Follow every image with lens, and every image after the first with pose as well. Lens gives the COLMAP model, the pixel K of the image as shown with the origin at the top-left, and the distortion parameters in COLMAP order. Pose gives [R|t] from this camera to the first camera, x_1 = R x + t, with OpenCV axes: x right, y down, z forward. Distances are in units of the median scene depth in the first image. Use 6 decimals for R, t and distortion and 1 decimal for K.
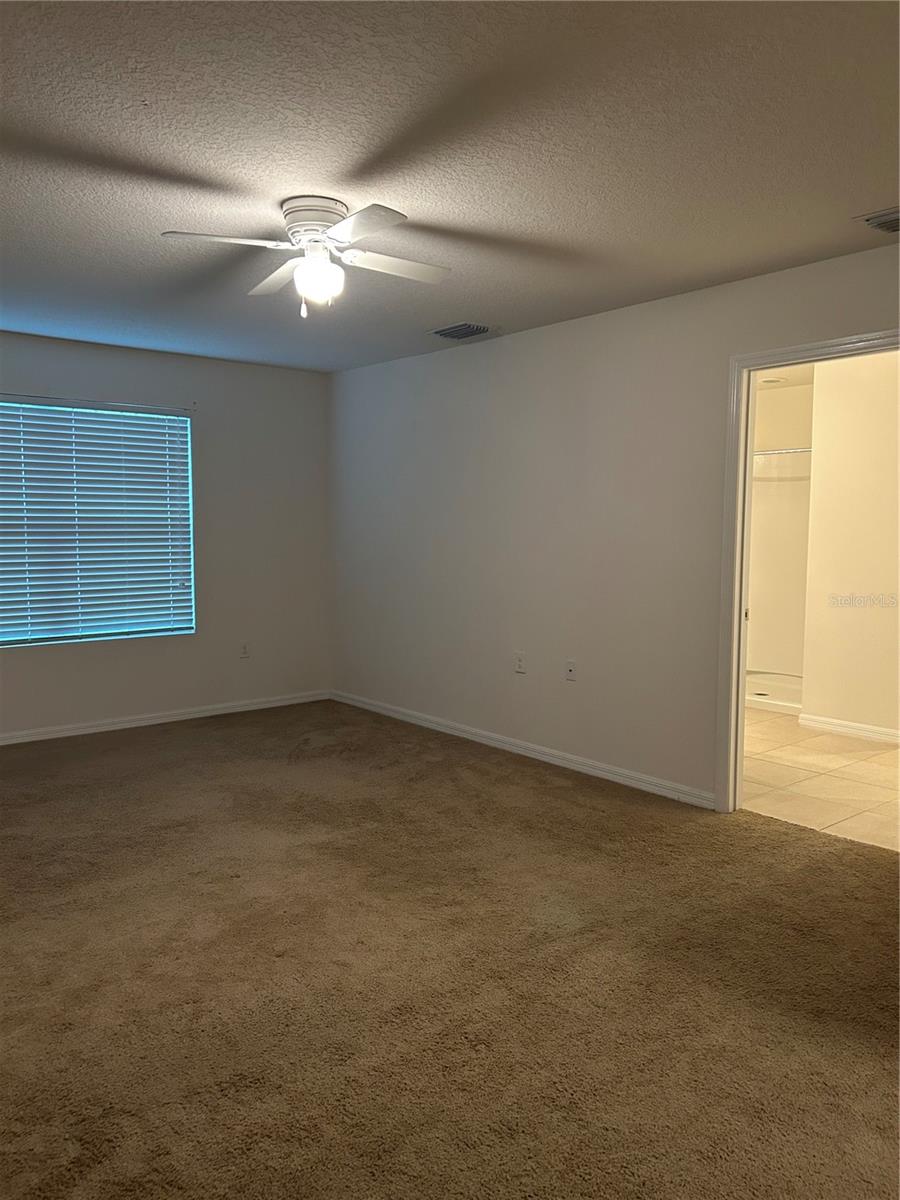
lens RADIAL K [[901.2, 0, 450.5], [0, 901.2, 602.3], [0, 0, 1]] dist [0.055796, -0.067759]
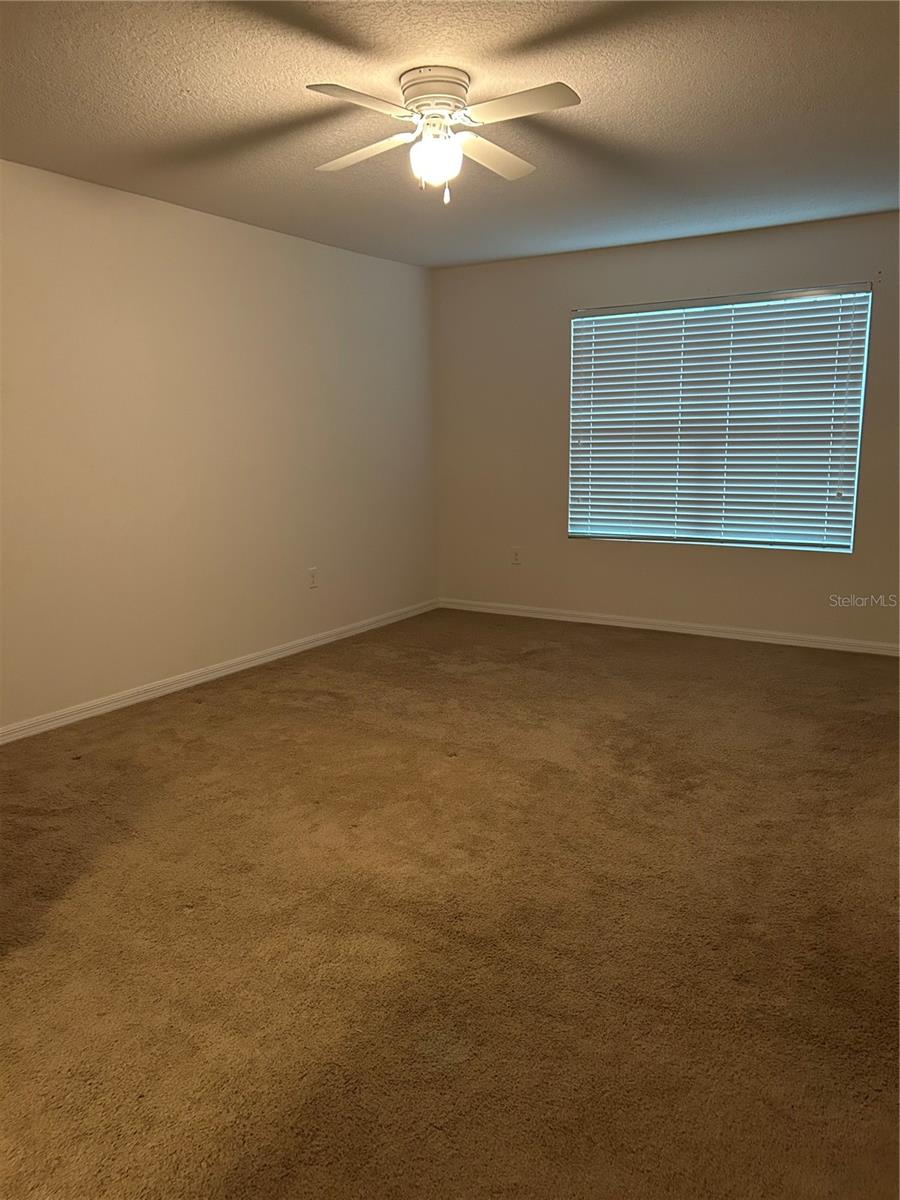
lens RADIAL K [[901.2, 0, 450.5], [0, 901.2, 602.3], [0, 0, 1]] dist [0.055796, -0.067759]
pose [[0.311922, 0.171882, -0.934431, 0.443150], [-0.069521, 0.984993, 0.157976, -0.032000], [0.947561, 0.015687, 0.319190, 0.399351]]
